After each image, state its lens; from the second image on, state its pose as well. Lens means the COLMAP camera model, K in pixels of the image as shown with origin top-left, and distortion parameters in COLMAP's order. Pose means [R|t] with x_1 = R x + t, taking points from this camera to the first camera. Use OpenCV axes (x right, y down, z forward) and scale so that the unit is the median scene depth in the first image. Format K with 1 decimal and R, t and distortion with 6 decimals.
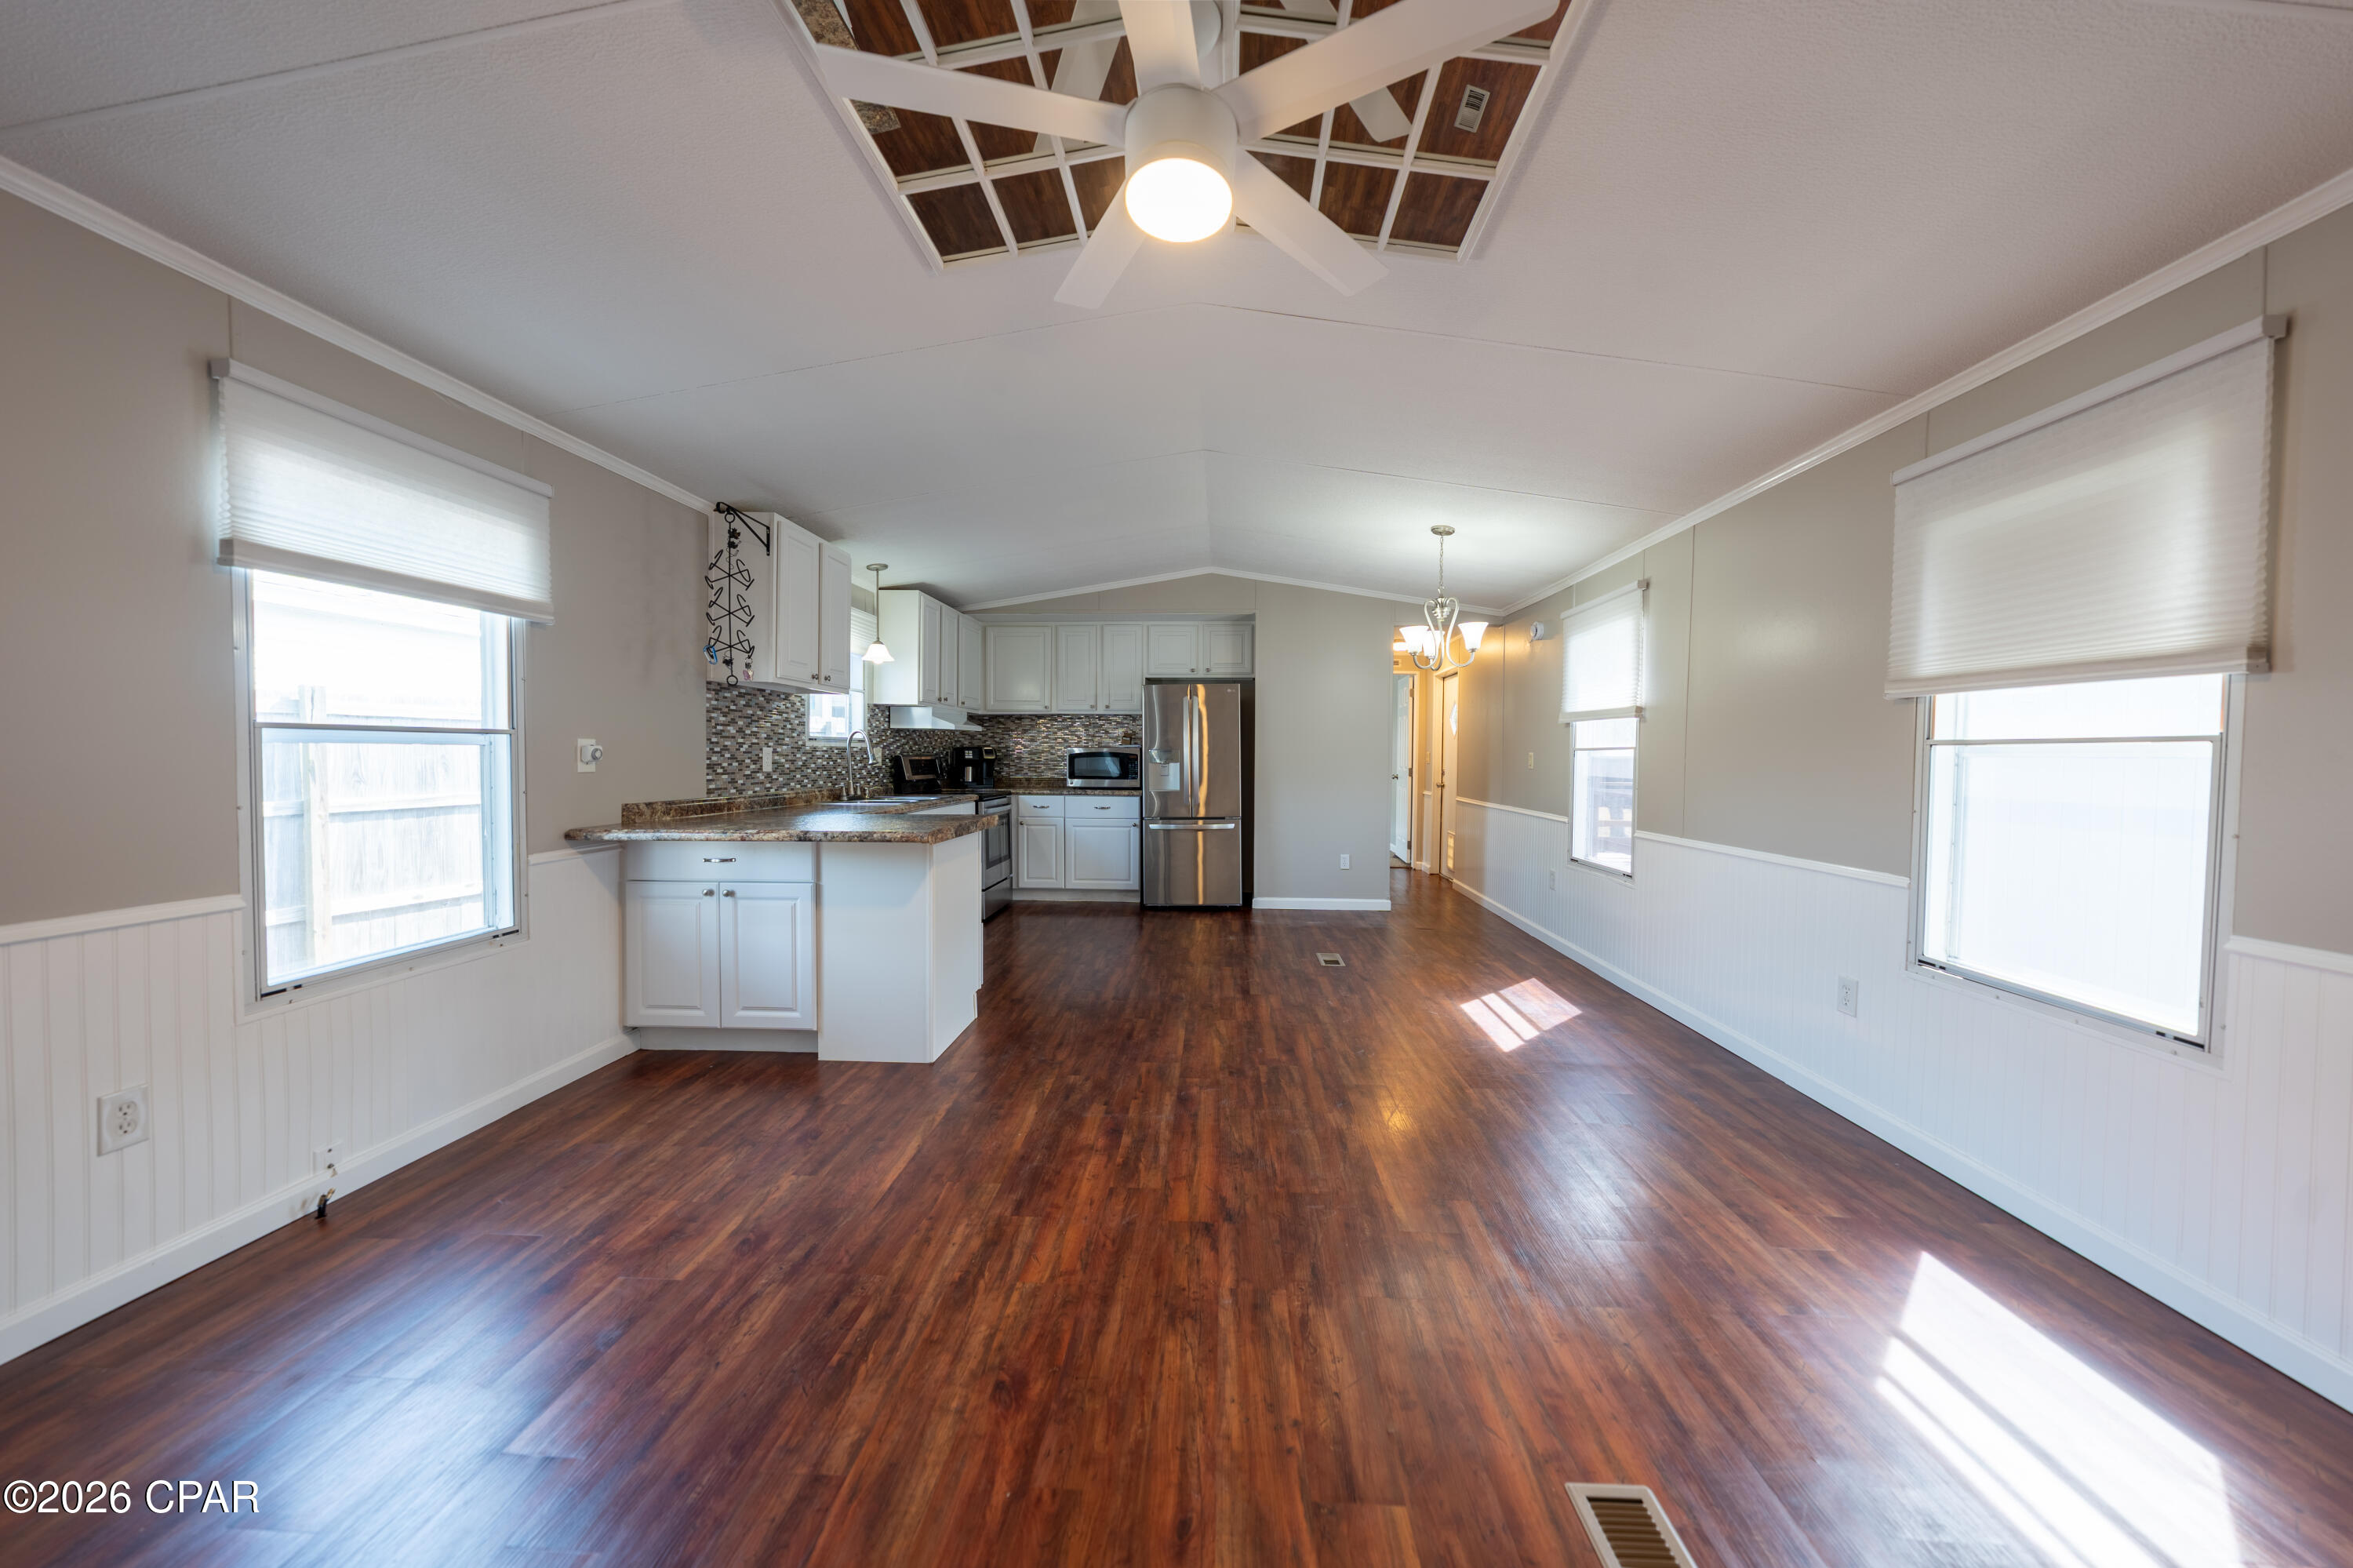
lens RADIAL K [[800.5, 0, 1177.1], [0, 800.5, 775.5], [0, 0, 1]] dist [-0.000381, -0.000031]
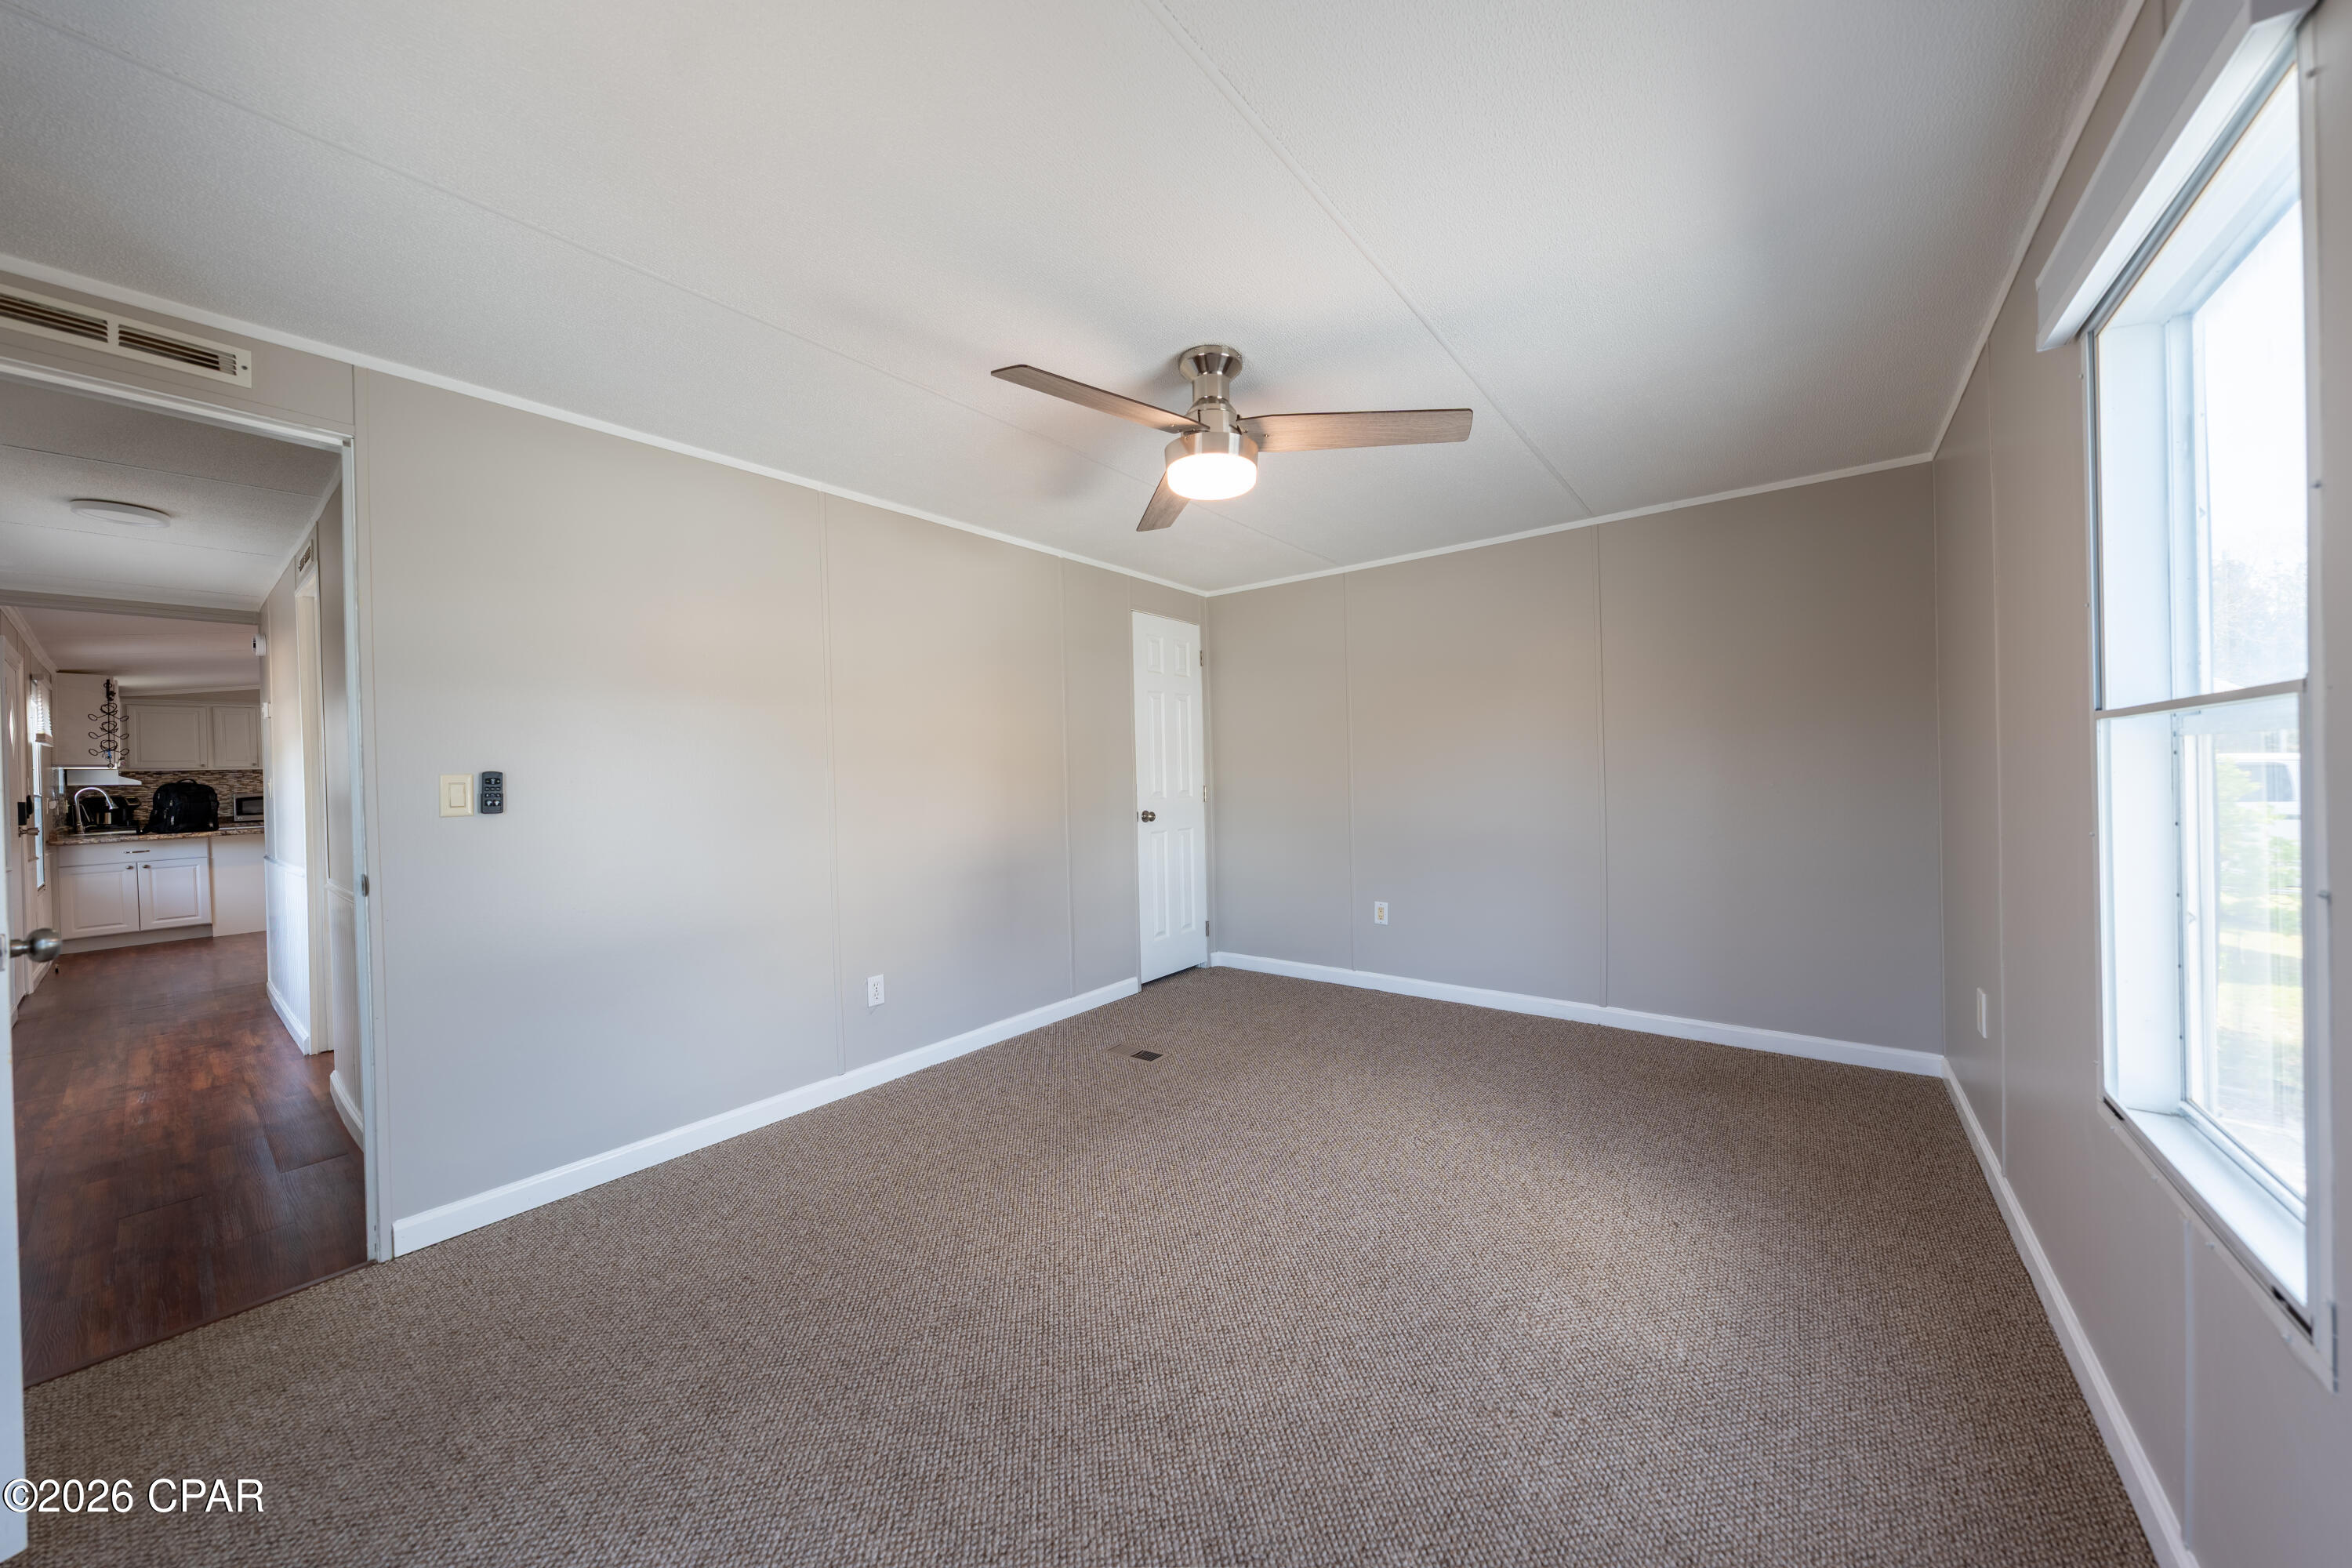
lens RADIAL K [[800.1, 0, 1176.6], [0, 800.1, 775.5], [0, 0, 1]] dist [-0.000381, -0.000031]
pose [[0.563730, -0.029285, 0.825440, -0.761888], [0.055865, 0.998435, -0.002730, 0.060884], [-0.824068, 0.047653, 0.564484, -2.504147]]
